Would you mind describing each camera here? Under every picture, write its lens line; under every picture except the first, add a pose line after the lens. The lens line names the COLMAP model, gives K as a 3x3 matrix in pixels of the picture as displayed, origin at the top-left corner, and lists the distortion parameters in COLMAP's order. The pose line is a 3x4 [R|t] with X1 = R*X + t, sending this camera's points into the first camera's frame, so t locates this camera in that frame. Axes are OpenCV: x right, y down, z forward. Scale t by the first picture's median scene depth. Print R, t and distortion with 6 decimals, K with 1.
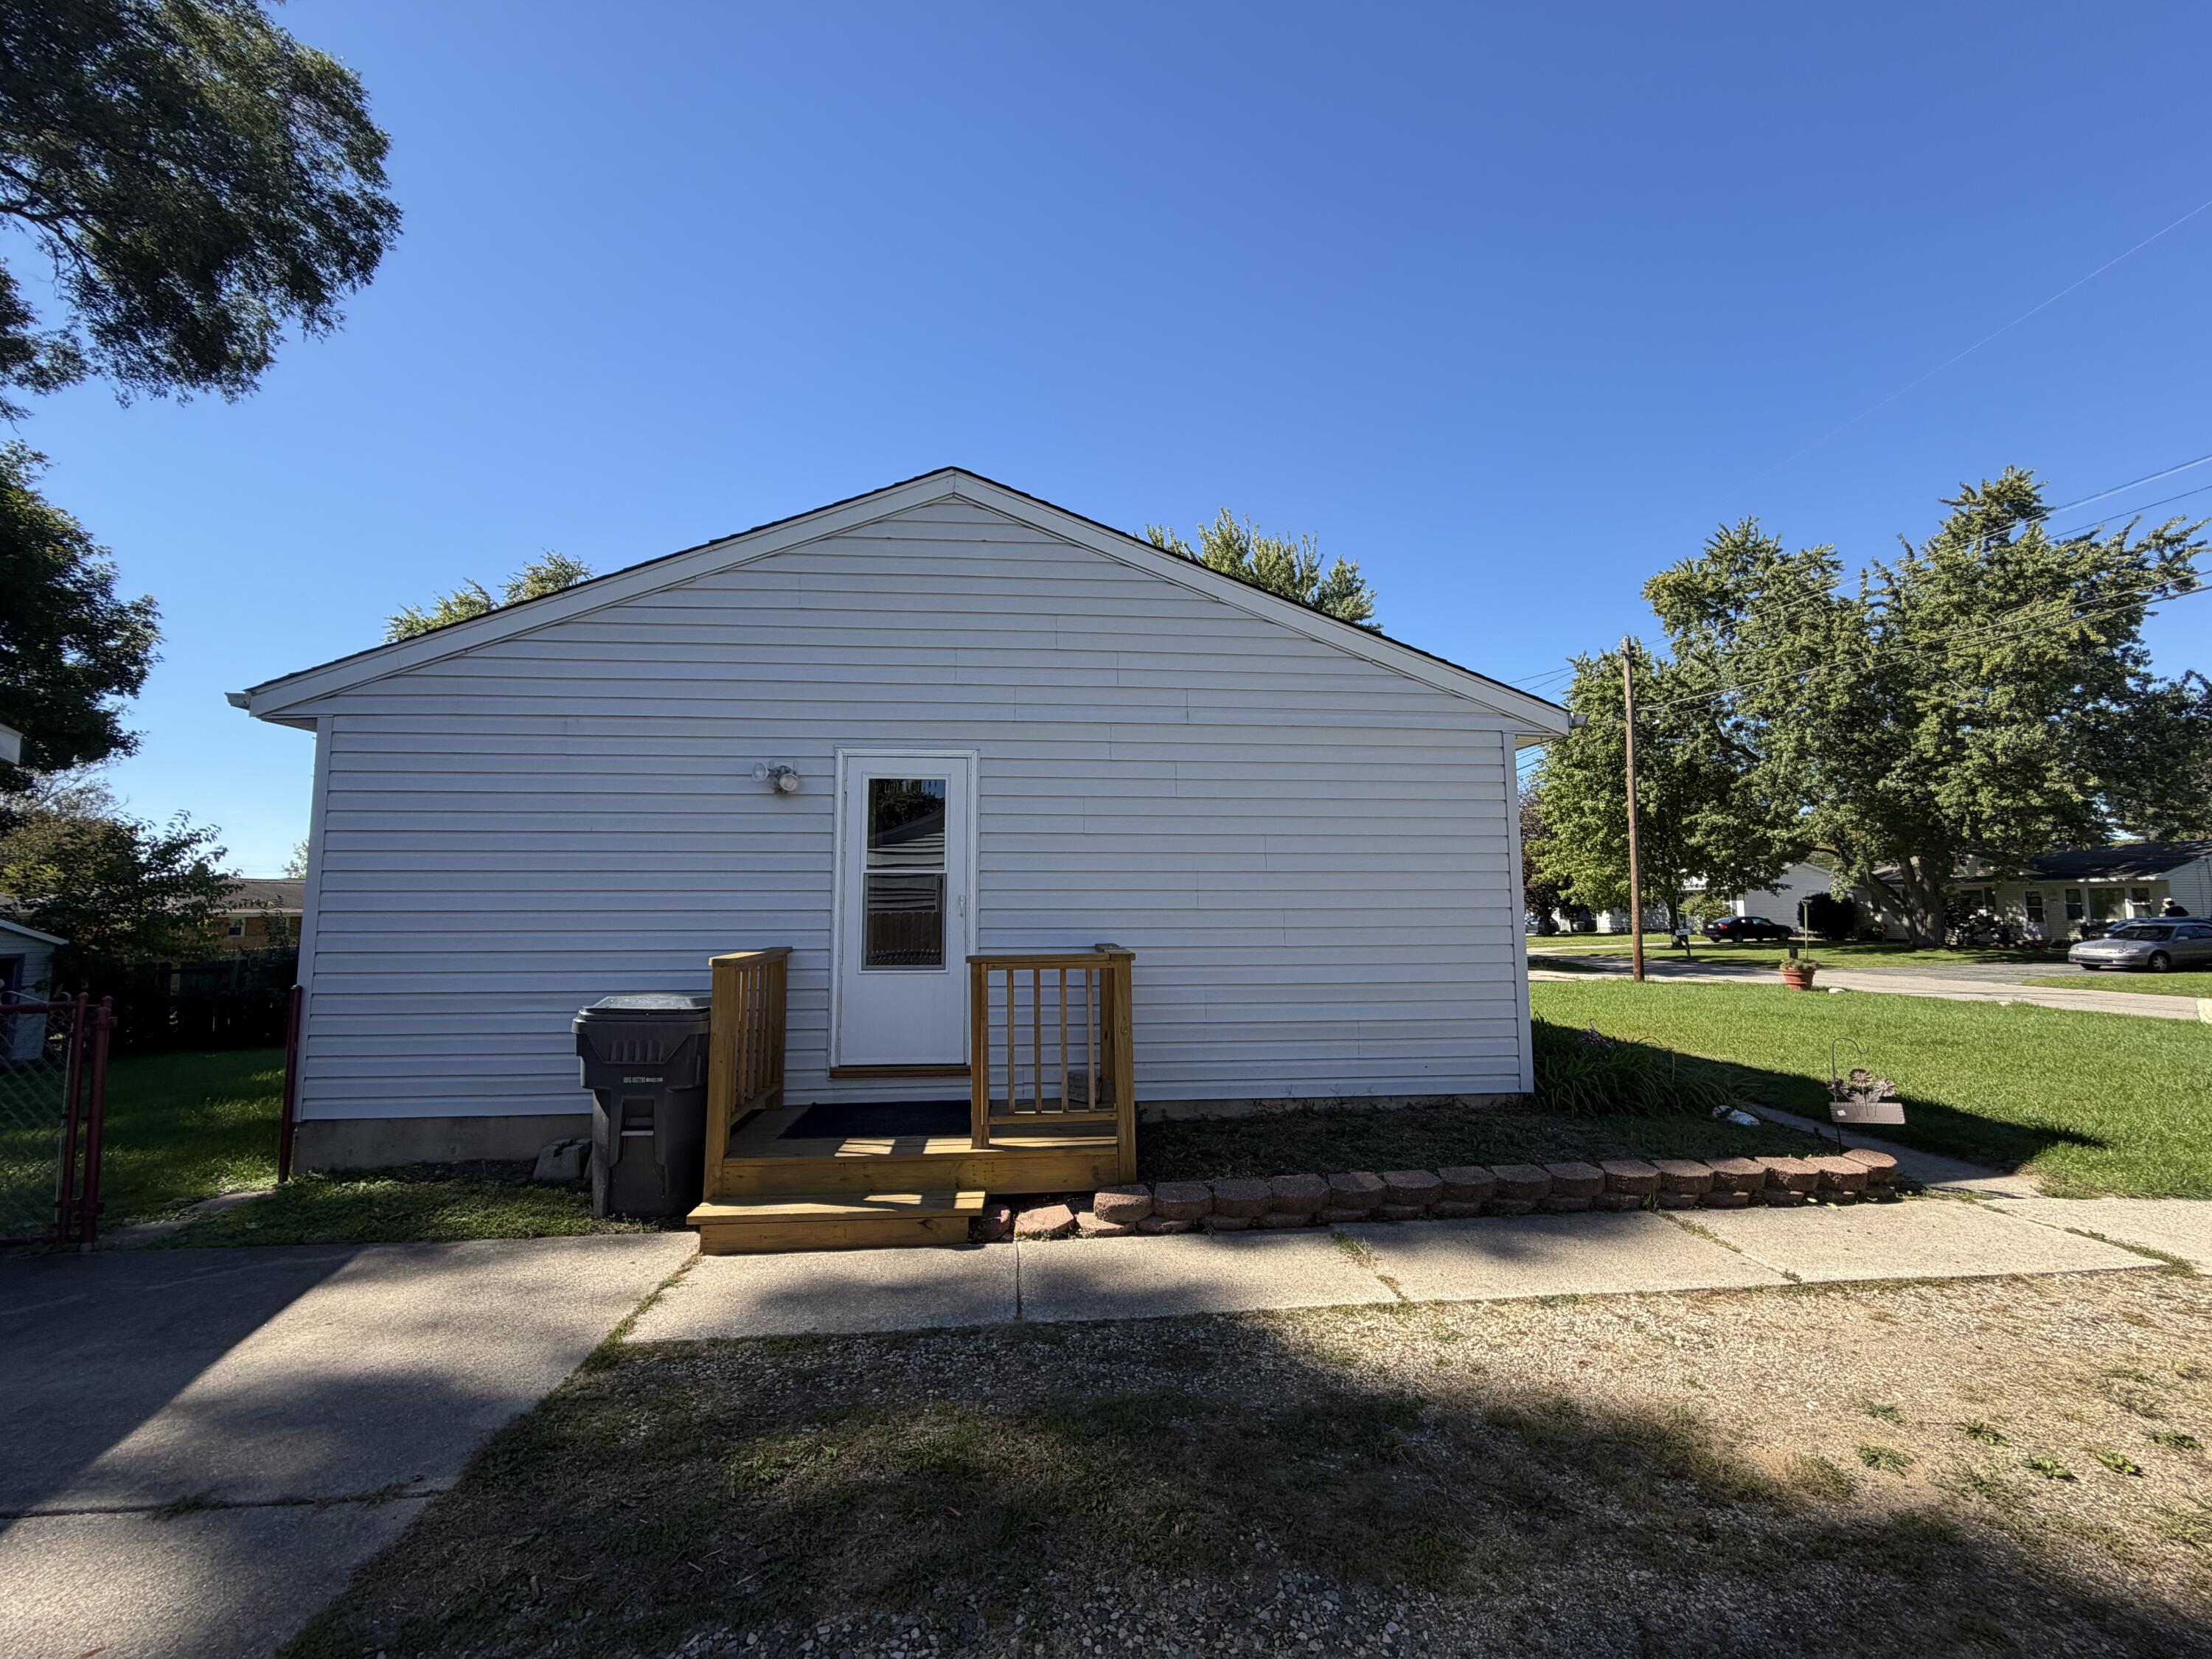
lens RADIAL K [[888.6, 0, 1103.8], [0, 888.6, 831.9], [0, 0, 1]] dist [0.002548, -0.000580]
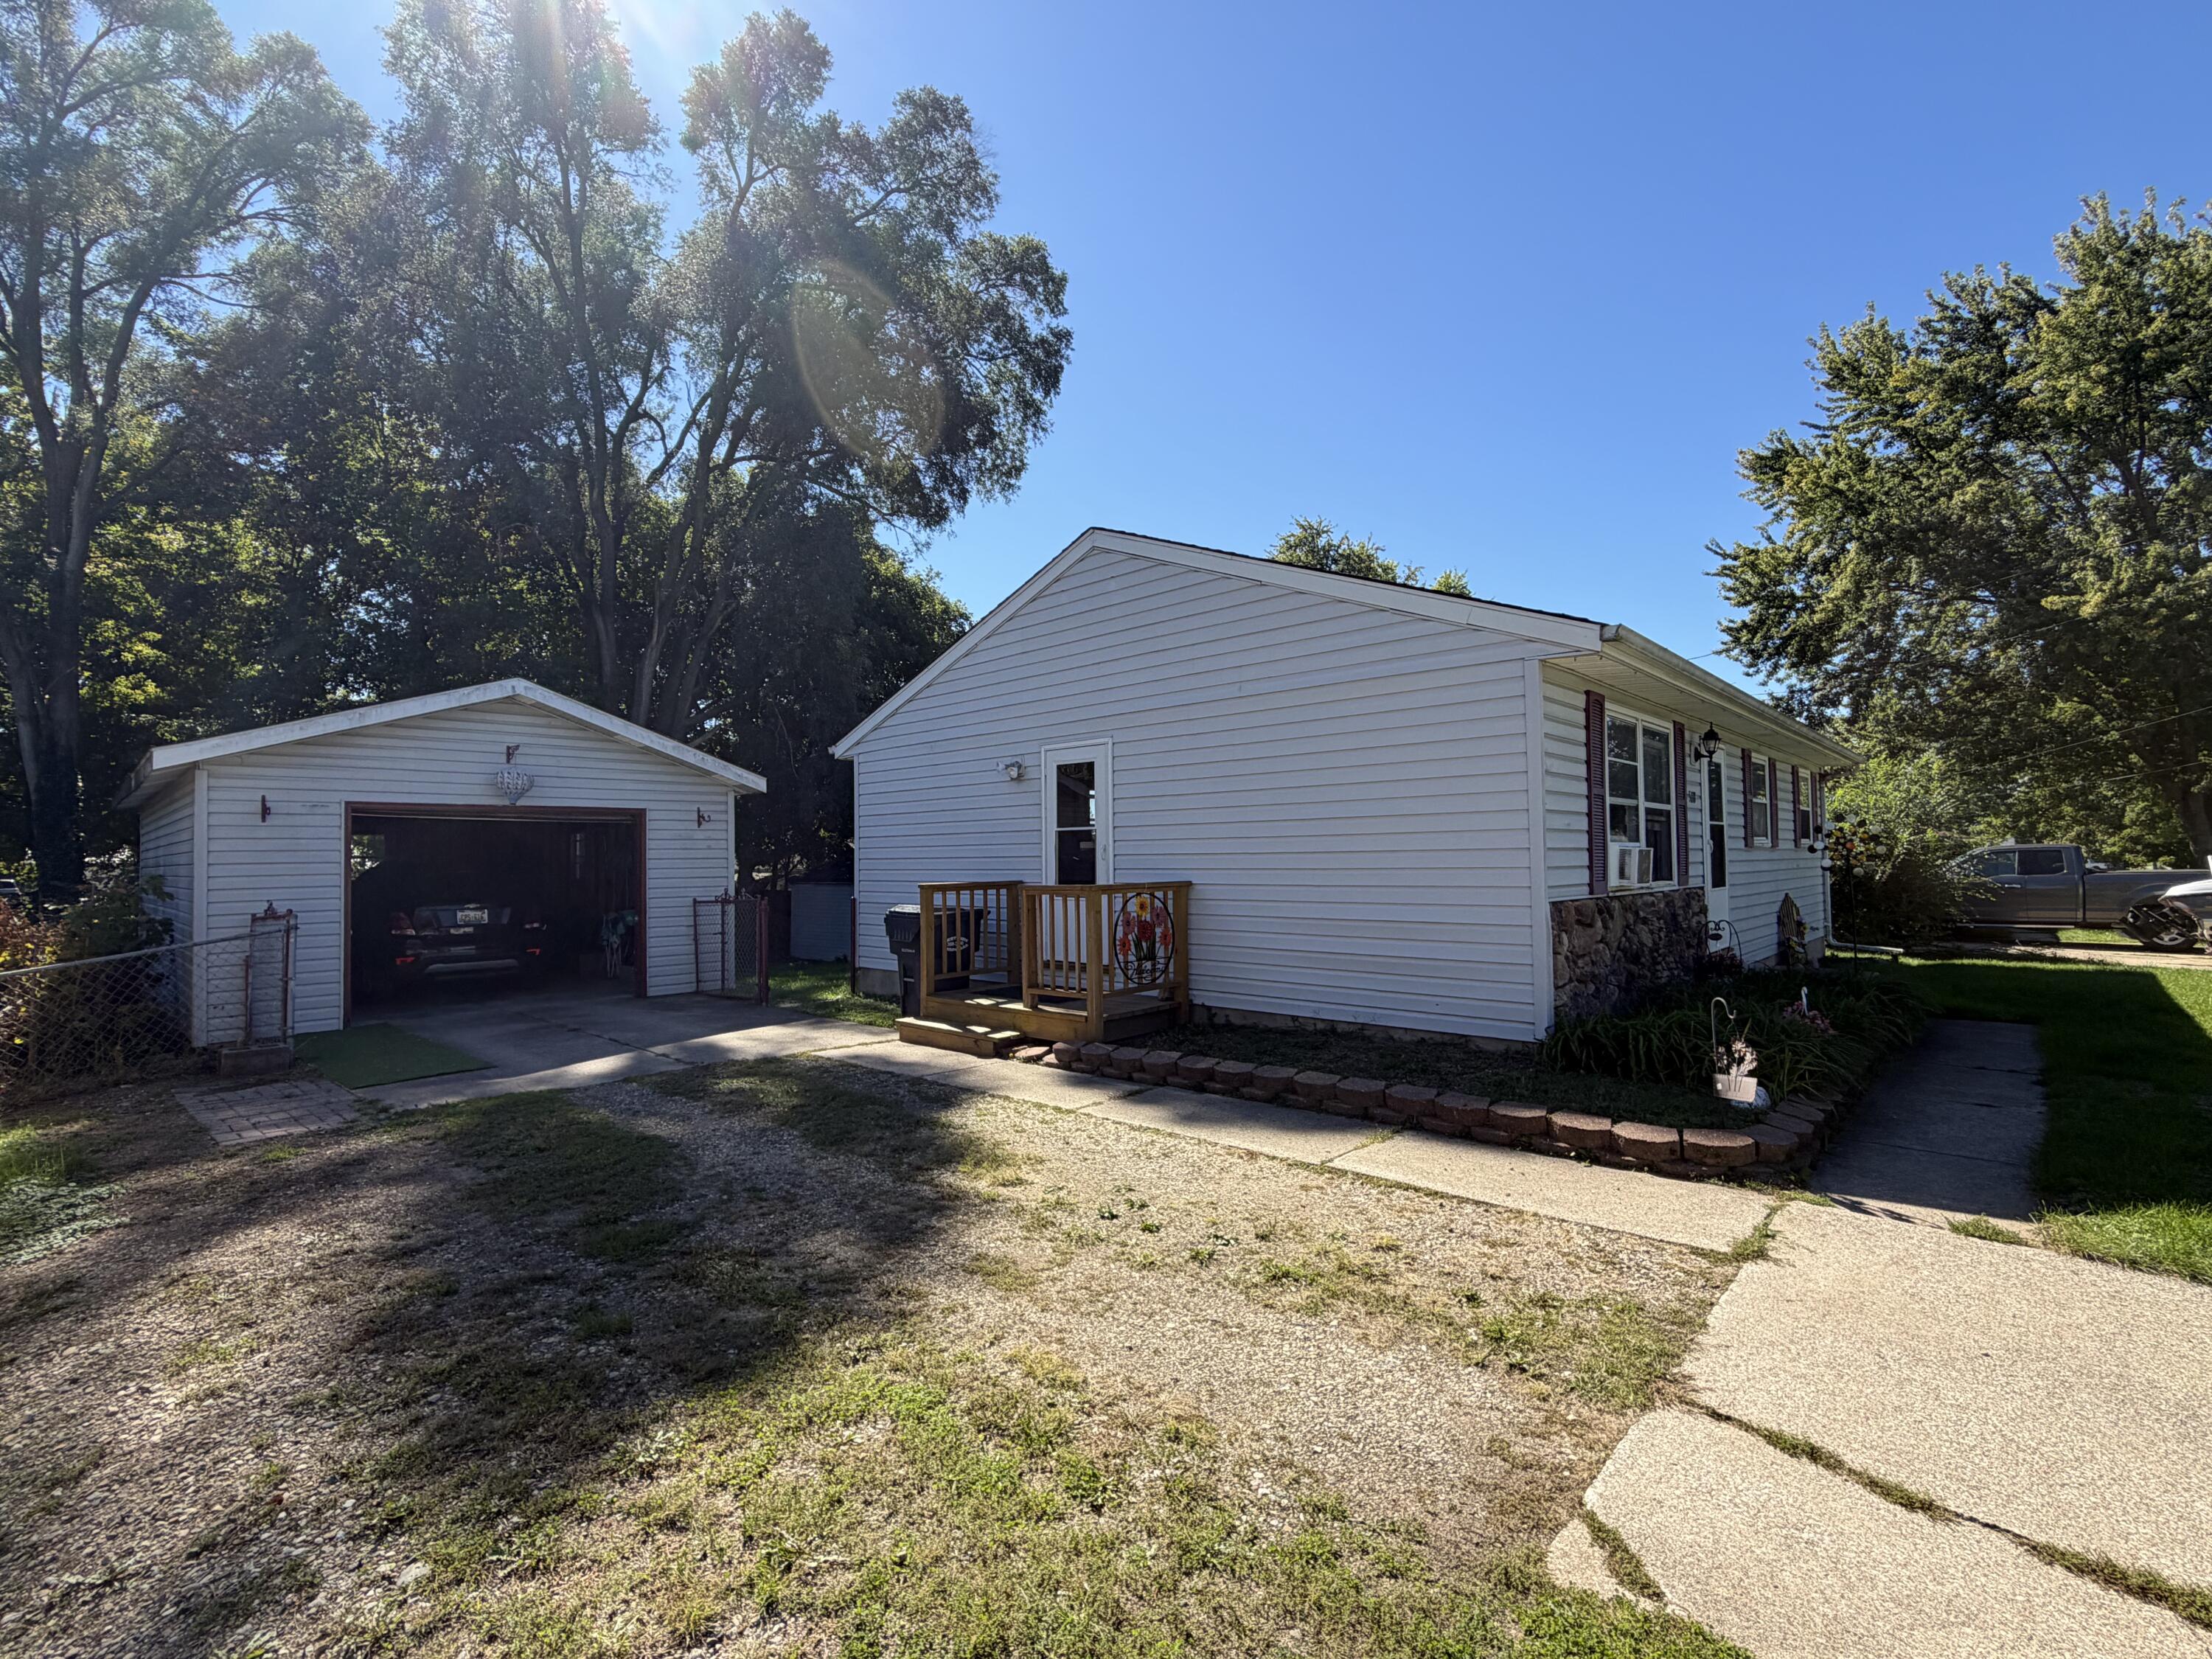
lens RADIAL K [[1005.1, 0, 1105.2], [0, 1005.1, 822.1], [0, 0, 1]] dist [0.011800, 0.000072]
pose [[0.676551, -0.032118, -0.735695, 0.327609], [0.067836, 0.997519, 0.018835, 0.002674], [0.733265, -0.062649, 0.677051, -0.016186]]
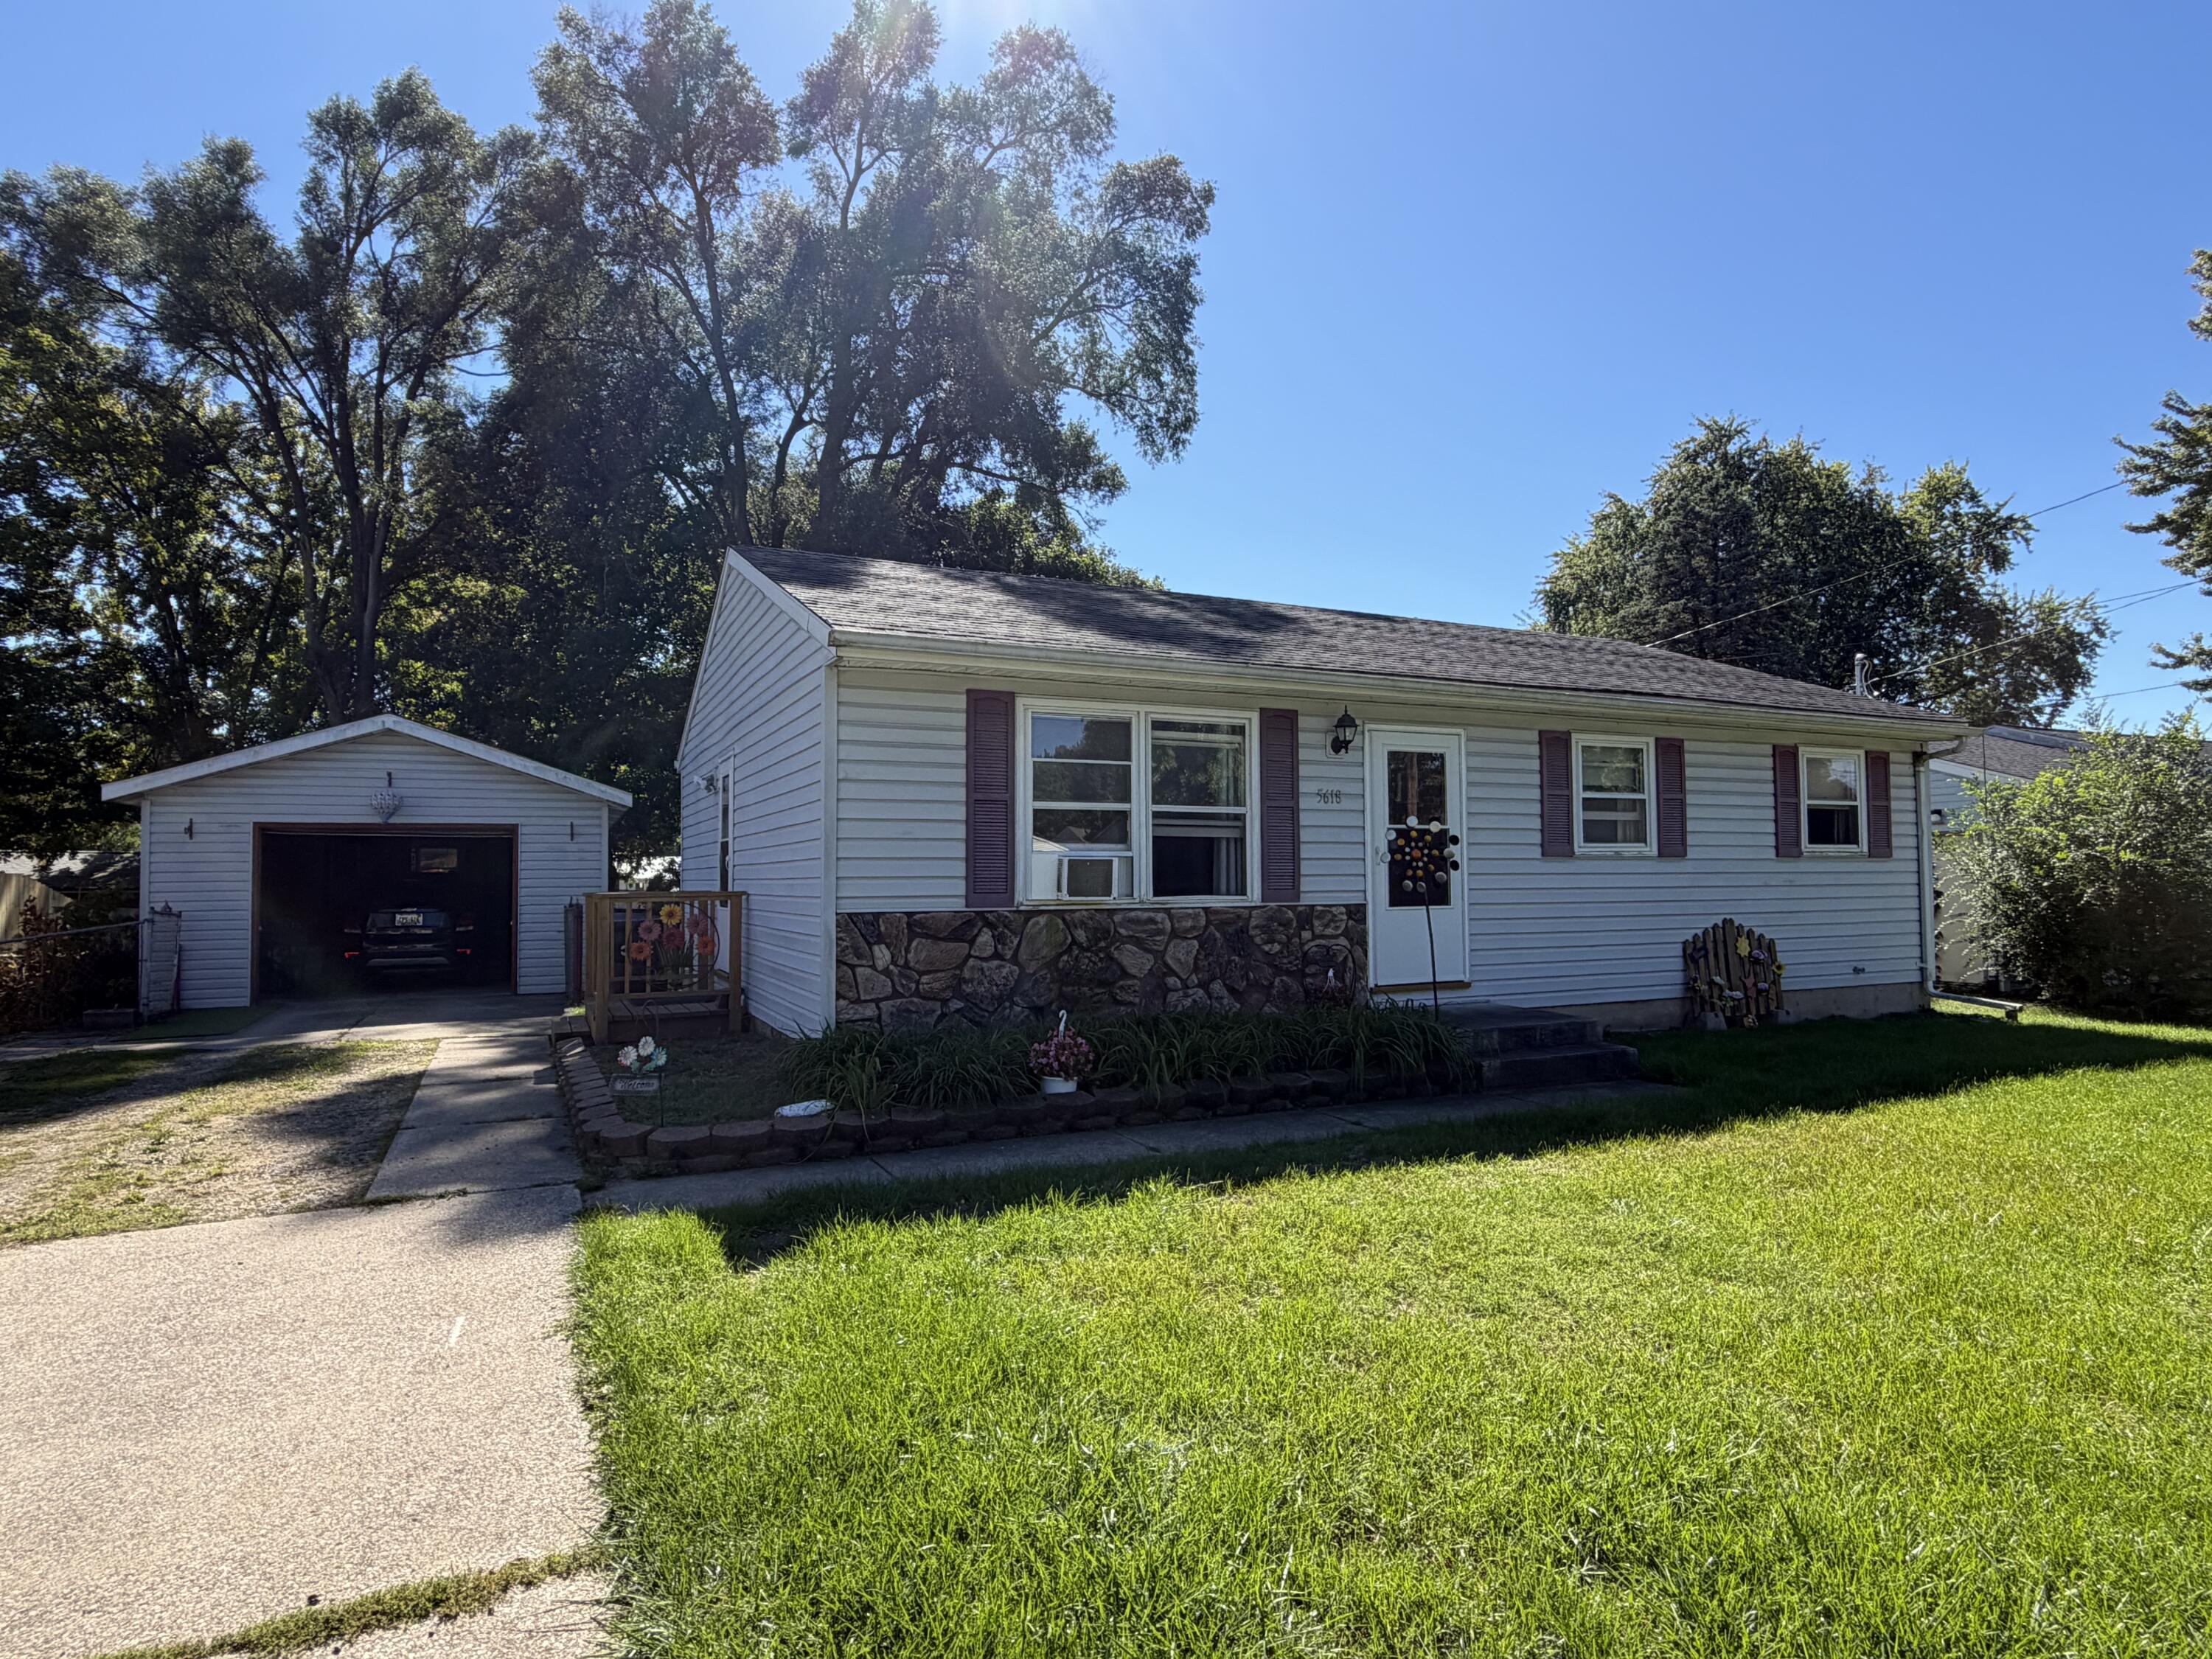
lens RADIAL K [[1221.5, 0, 1101.2], [0, 1221.5, 835.6], [0, 0, 1]] dist [0.003422, -0.000951]
pose [[0.354256, -0.034802, -0.934501, 0.611217], [0.080022, 0.996770, -0.006786, 0.033687], [0.931719, -0.072376, 0.355896, 0.285399]]
